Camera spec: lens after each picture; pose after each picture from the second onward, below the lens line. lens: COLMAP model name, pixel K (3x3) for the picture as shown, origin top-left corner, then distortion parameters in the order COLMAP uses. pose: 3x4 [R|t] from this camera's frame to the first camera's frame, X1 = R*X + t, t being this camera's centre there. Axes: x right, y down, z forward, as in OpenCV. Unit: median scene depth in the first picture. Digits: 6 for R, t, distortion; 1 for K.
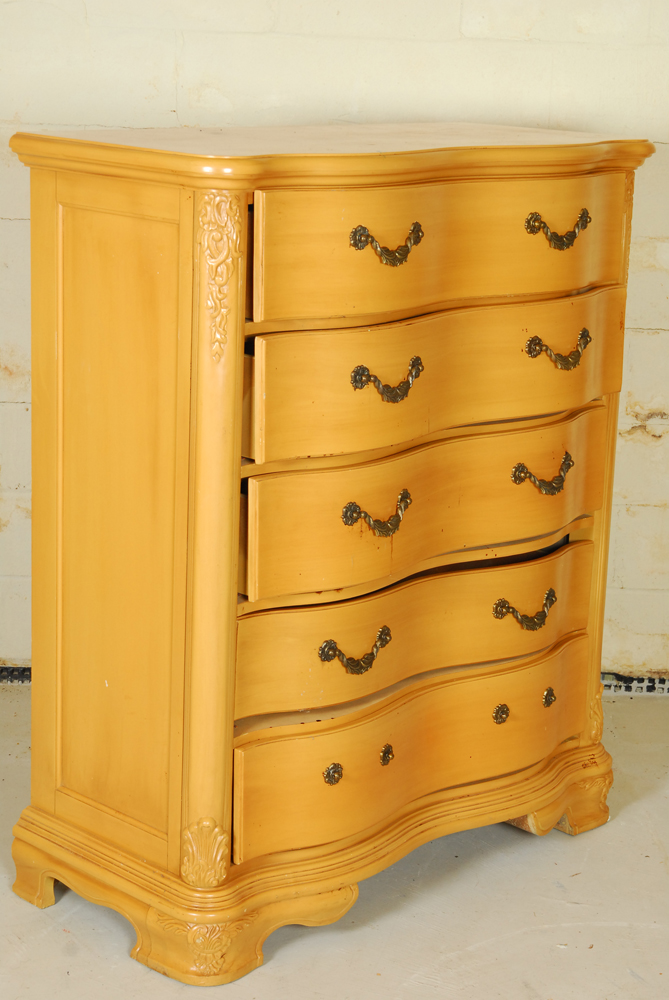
lens RADIAL K [[2006.4, 0, 334.5], [0, 2006.4, 500.0], [0, 0, 1]] dist [-0.017348, -0.160837]
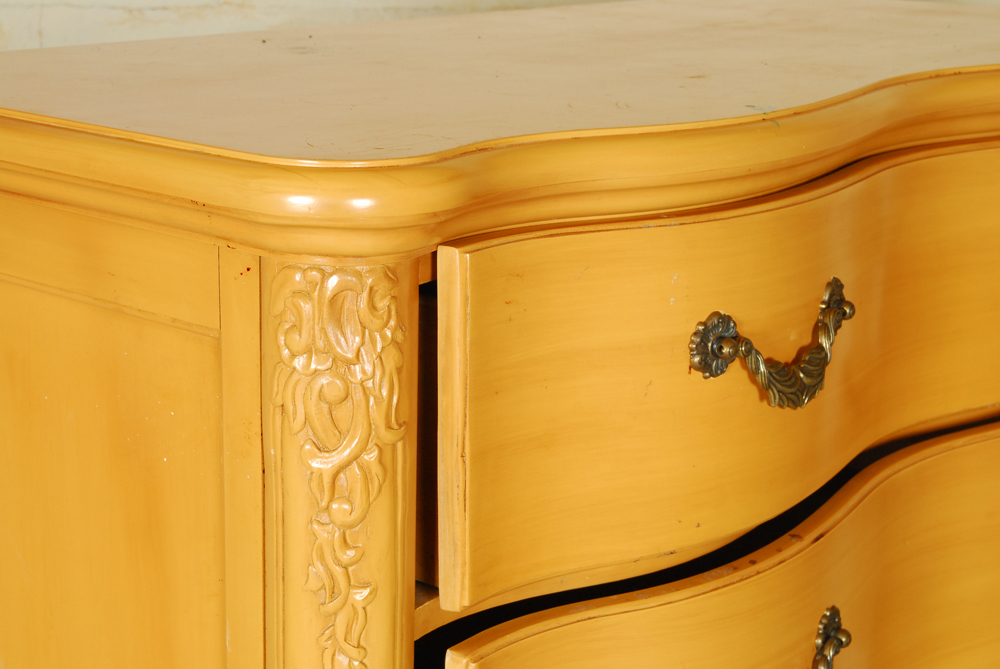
lens RADIAL K [[2006.4, 0, 500.0], [0, 2006.4, 334.5], [0, 0, 1]] dist [-0.017348, -0.160837]
pose [[0.998255, -0.030157, 0.050775, -0.047013], [0.029989, 0.999542, 0.004080, -0.140219], [-0.050875, -0.002551, 0.998702, 0.656382]]
